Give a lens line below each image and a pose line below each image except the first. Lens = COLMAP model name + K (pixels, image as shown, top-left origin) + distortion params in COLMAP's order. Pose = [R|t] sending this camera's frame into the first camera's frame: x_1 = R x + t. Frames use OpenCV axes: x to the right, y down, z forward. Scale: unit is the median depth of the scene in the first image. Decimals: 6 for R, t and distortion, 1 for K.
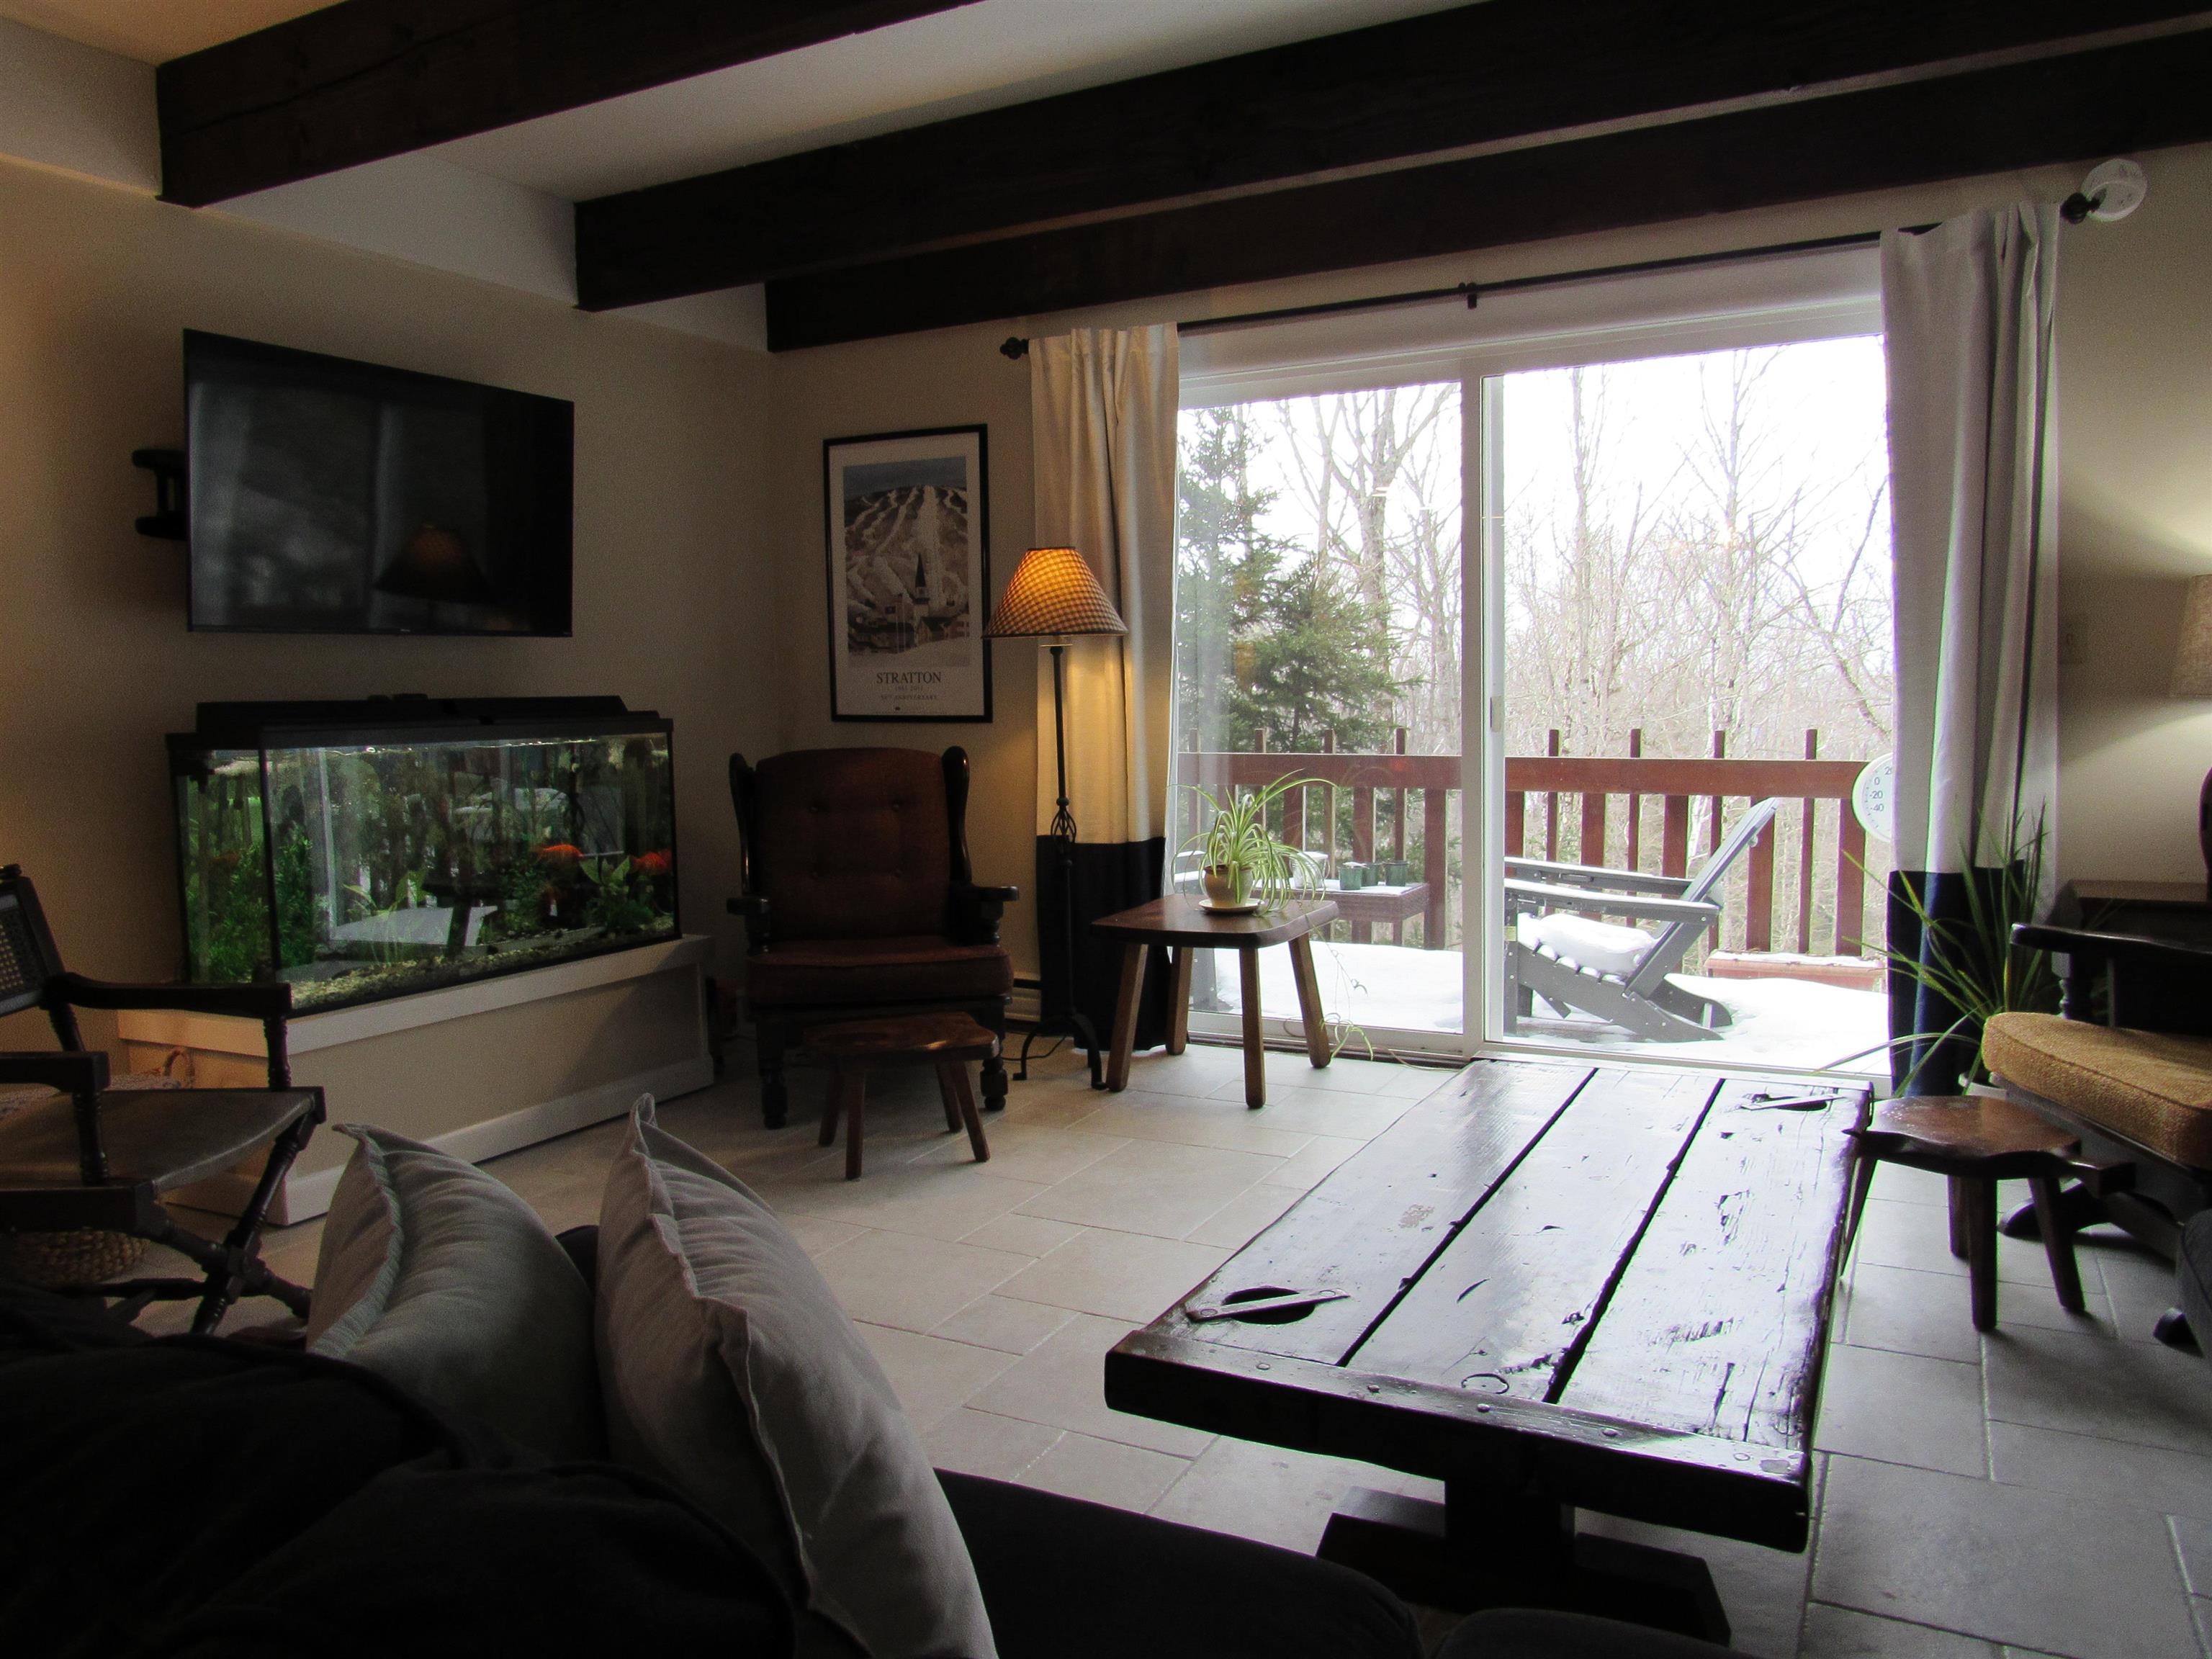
lens RADIAL K [[1586.1, 0, 1100.8], [0, 1586.1, 824.3], [0, 0, 1]] dist [-0.014104, -0.005438]
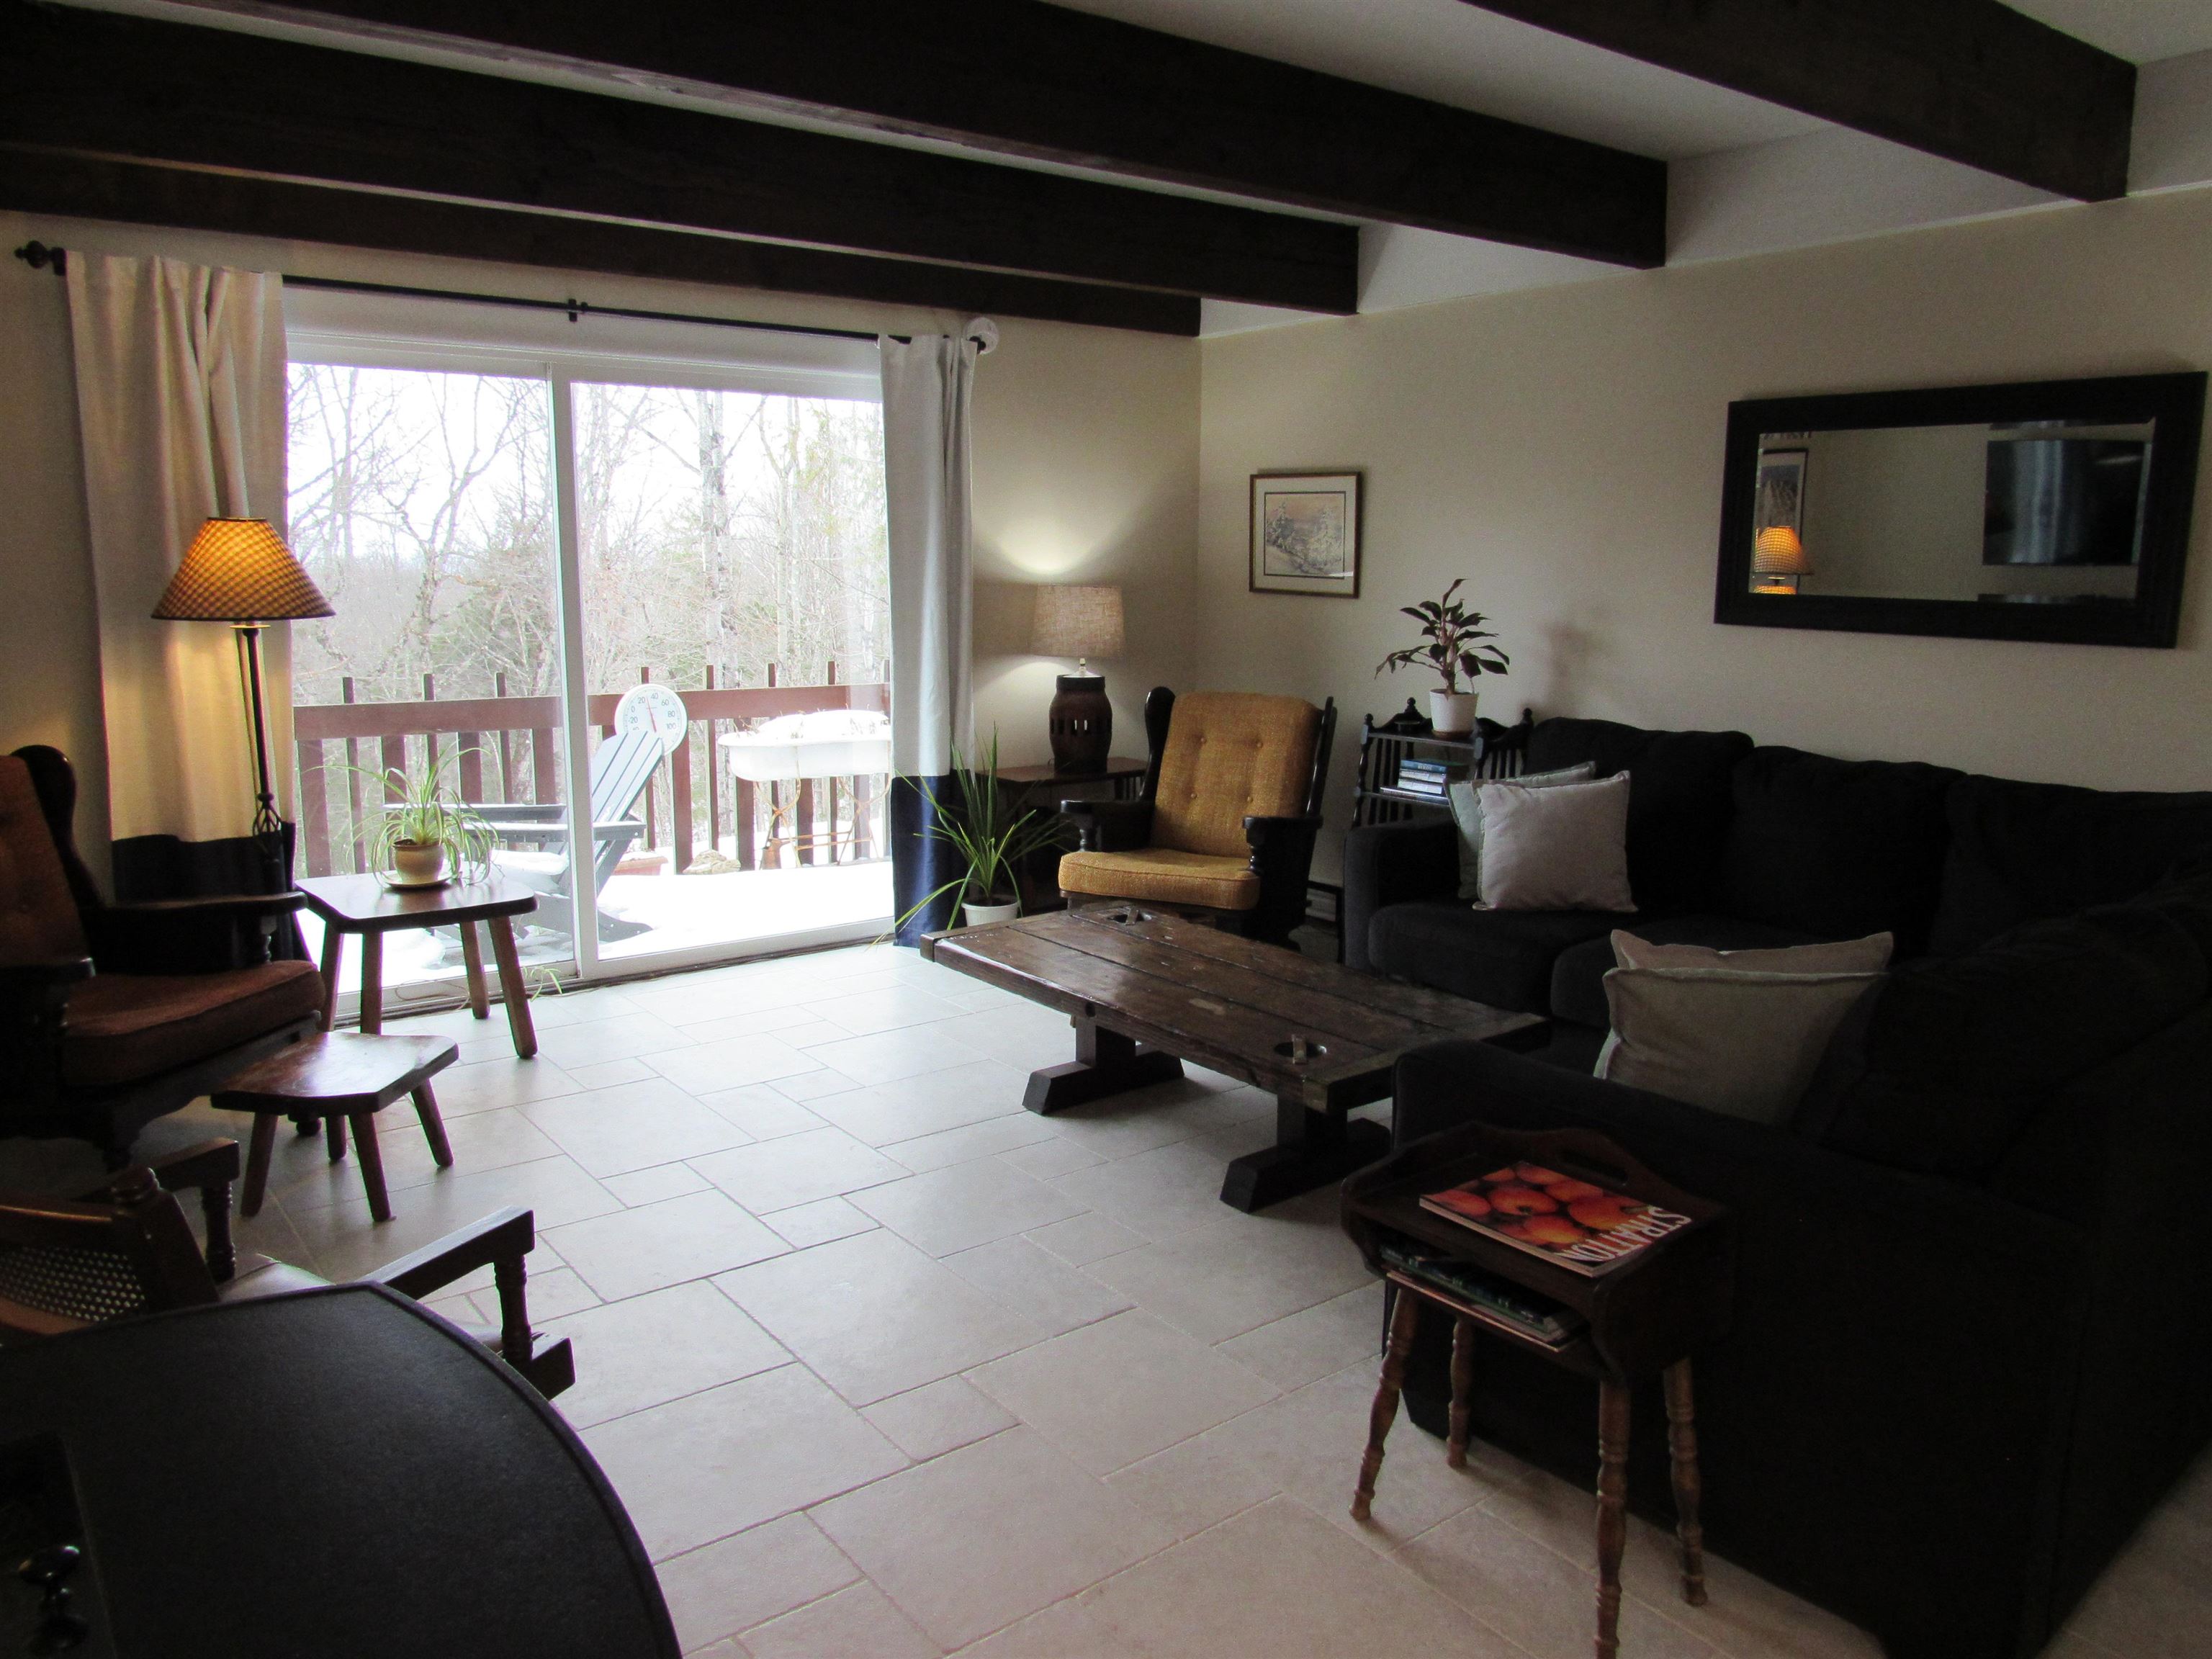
lens RADIAL K [[1586.1, 0, 1093.9], [0, 1586.1, 815.3], [0, 0, 1]] dist [-0.014104, -0.005438]
pose [[0.426634, -0.122192, 0.896132, -0.621538], [0.066824, 0.992382, 0.103502, -0.063292], [-0.901952, 0.015726, 0.431549, 0.168586]]
